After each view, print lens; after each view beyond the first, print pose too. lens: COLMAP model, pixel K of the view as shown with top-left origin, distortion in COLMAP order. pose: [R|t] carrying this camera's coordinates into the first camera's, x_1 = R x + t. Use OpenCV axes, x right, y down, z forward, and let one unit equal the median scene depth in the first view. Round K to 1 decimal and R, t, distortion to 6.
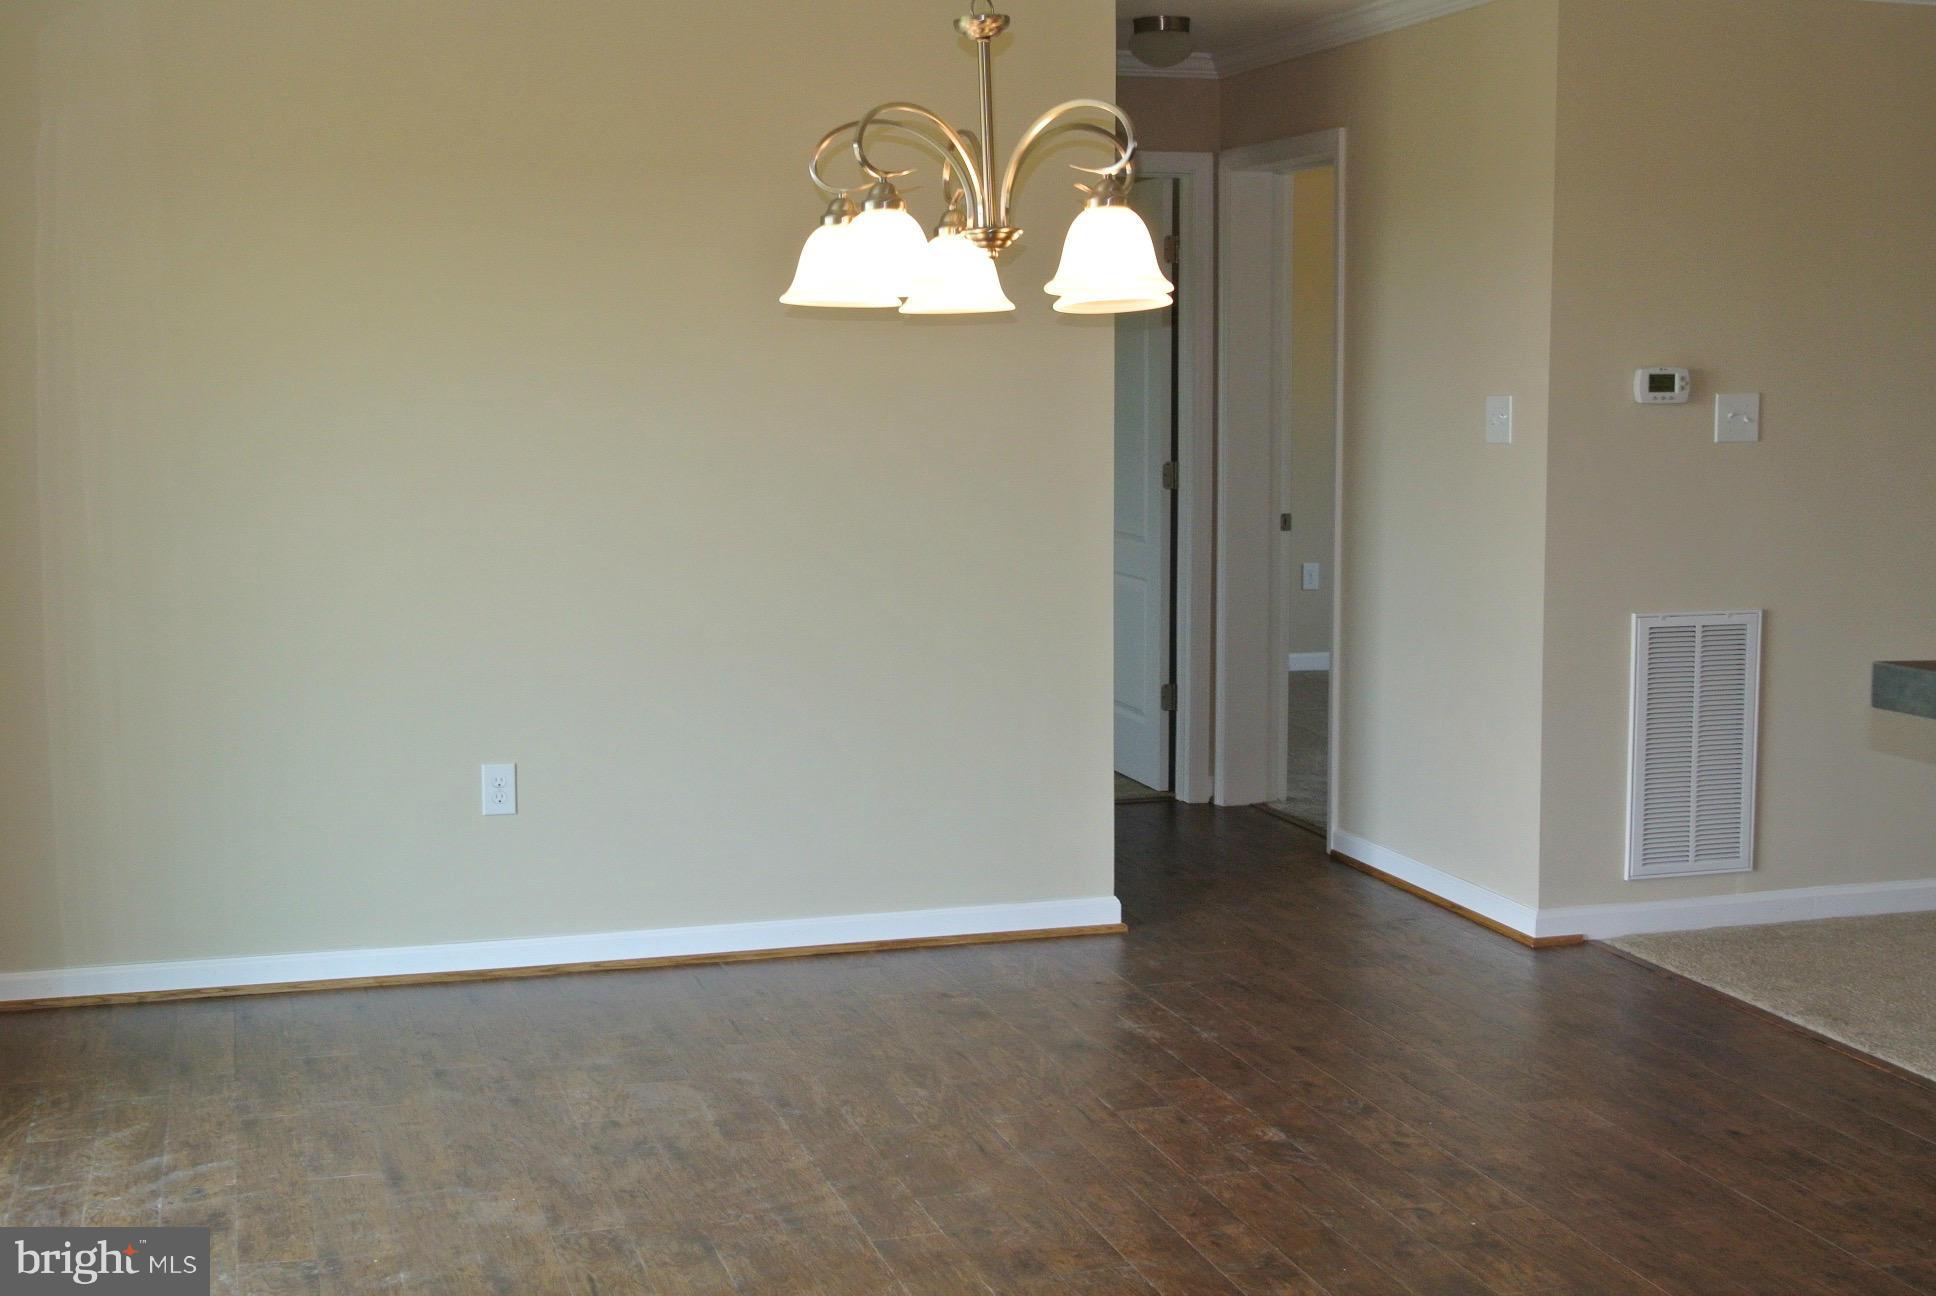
lens RADIAL K [[2411.8, 0, 909.5], [0, 2411.8, 666.7], [0, 0, 1]] dist [-0.044992, 0.000000]
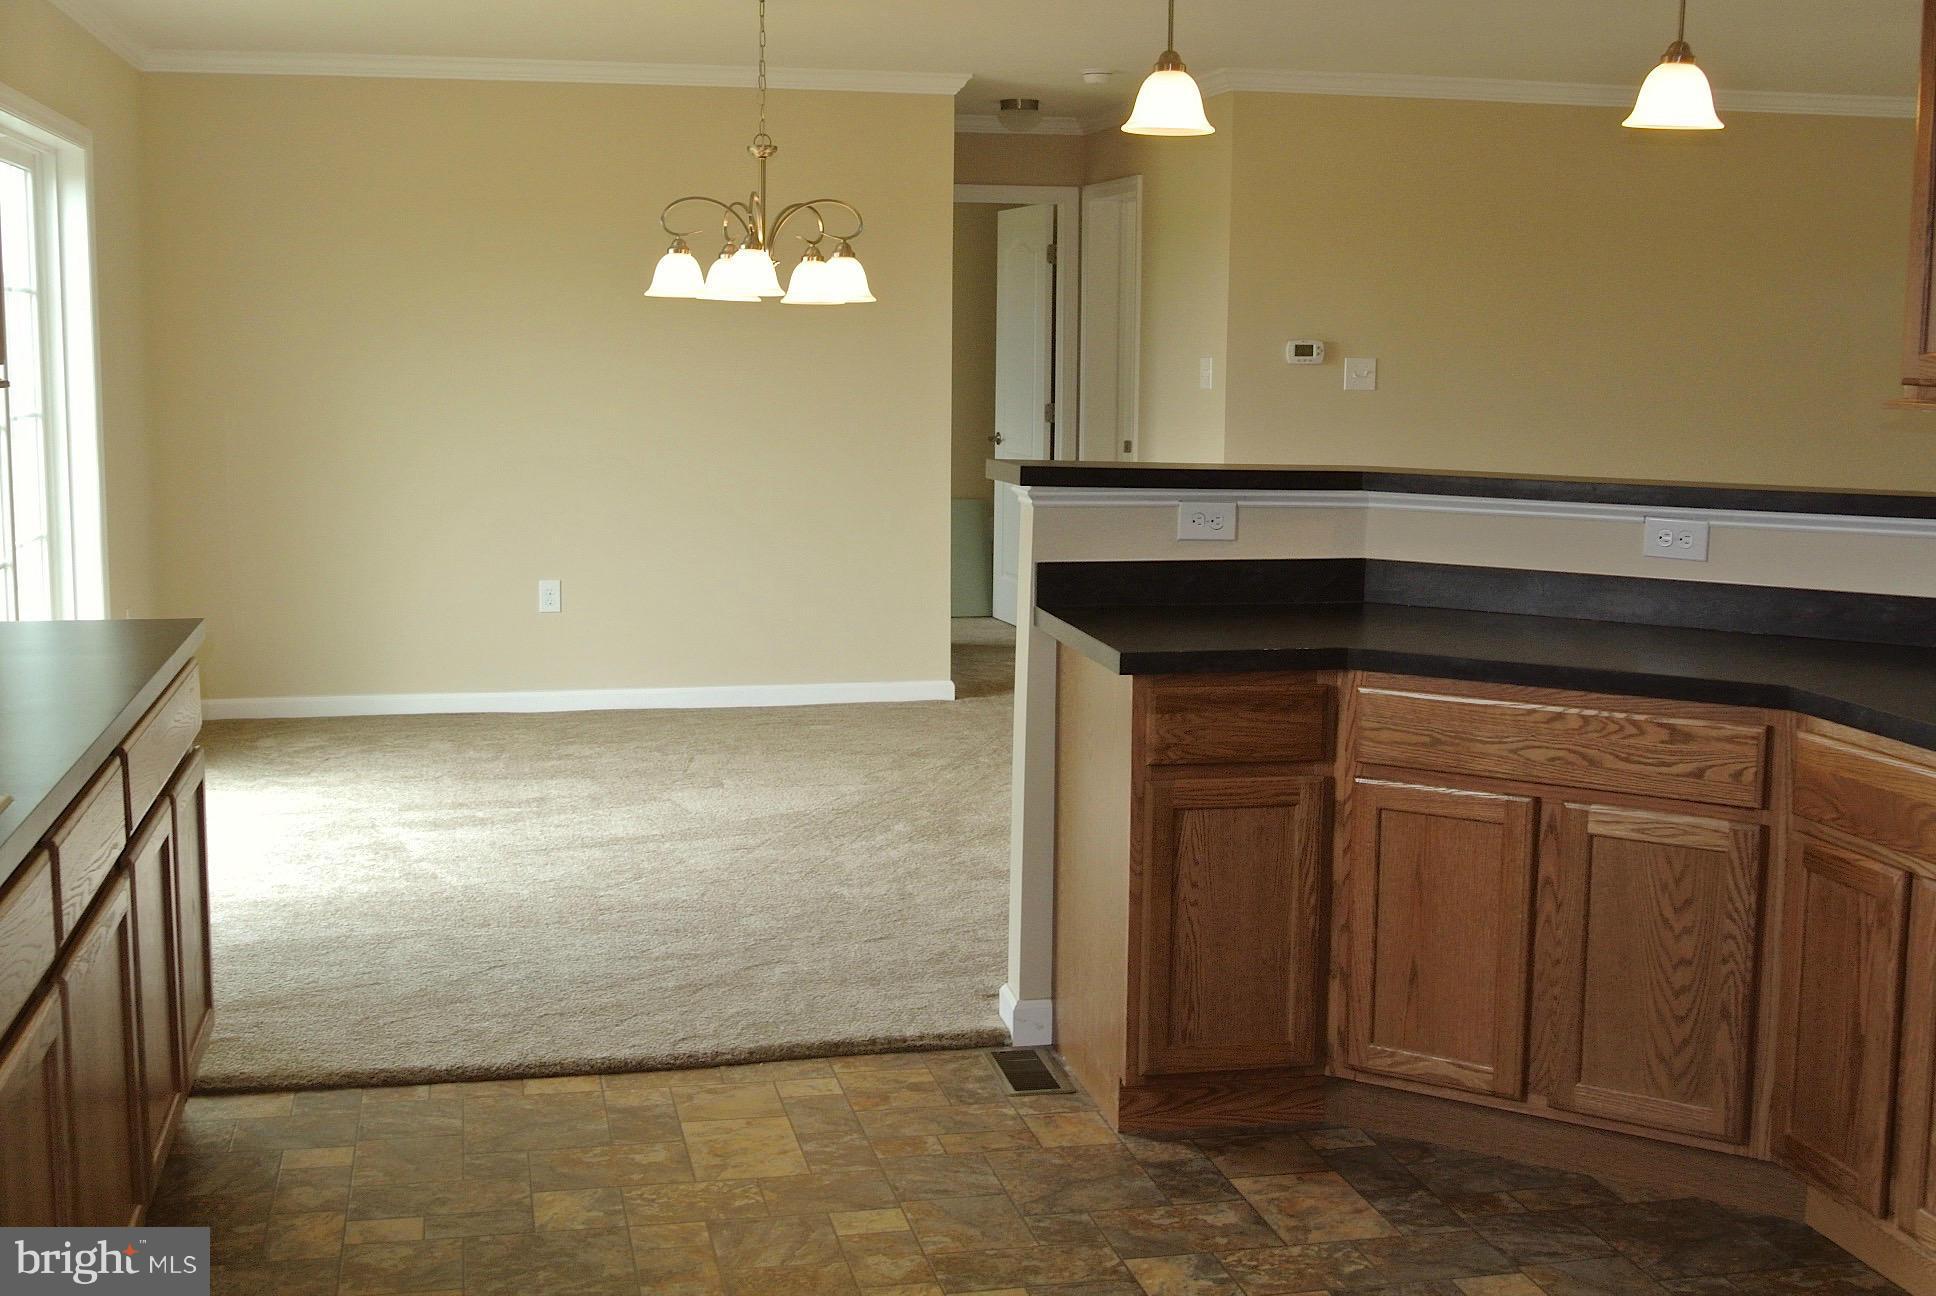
lens RADIAL K [[2411.8, 0, 999.6], [0, 2411.8, 648.7], [0, 0, 1]] dist [-0.044992, 0.000000]
pose [[0.998514, 0.024392, -0.048736, 0.198585], [-0.024172, 0.999695, 0.005094, 0.069659], [0.048845, -0.003908, 0.998799, -0.551578]]
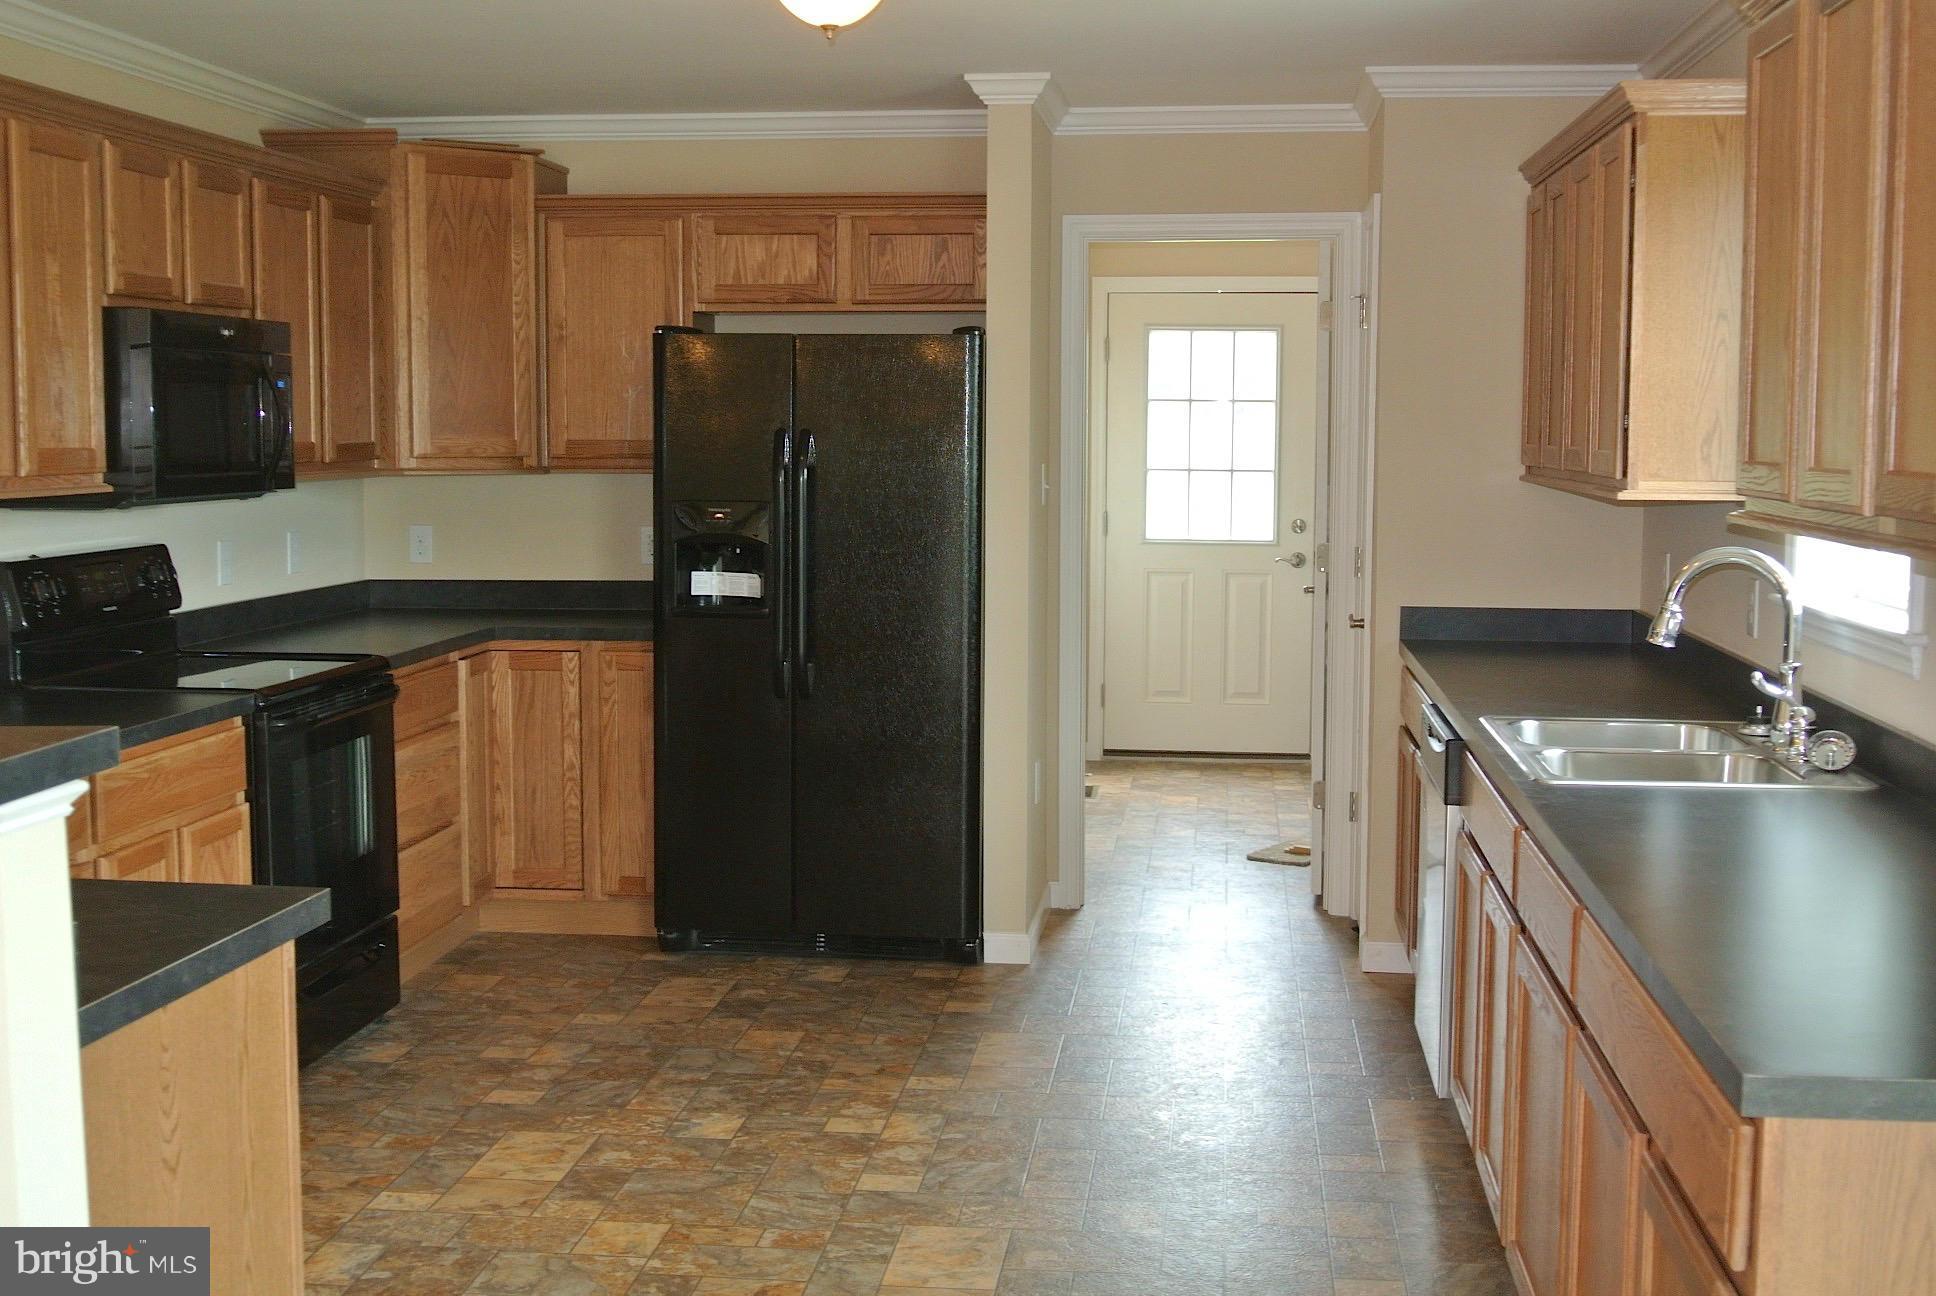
lens RADIAL K [[2411.8, 0, 966.9], [0, 2411.8, 650.7], [0, 0, 1]] dist [-0.044992, 0.000000]
pose [[-0.930090, -0.033409, 0.365808, -0.586840], [0.047606, 0.976493, 0.210225, -0.298547], [-0.364233, 0.212943, -0.906637, 2.259361]]
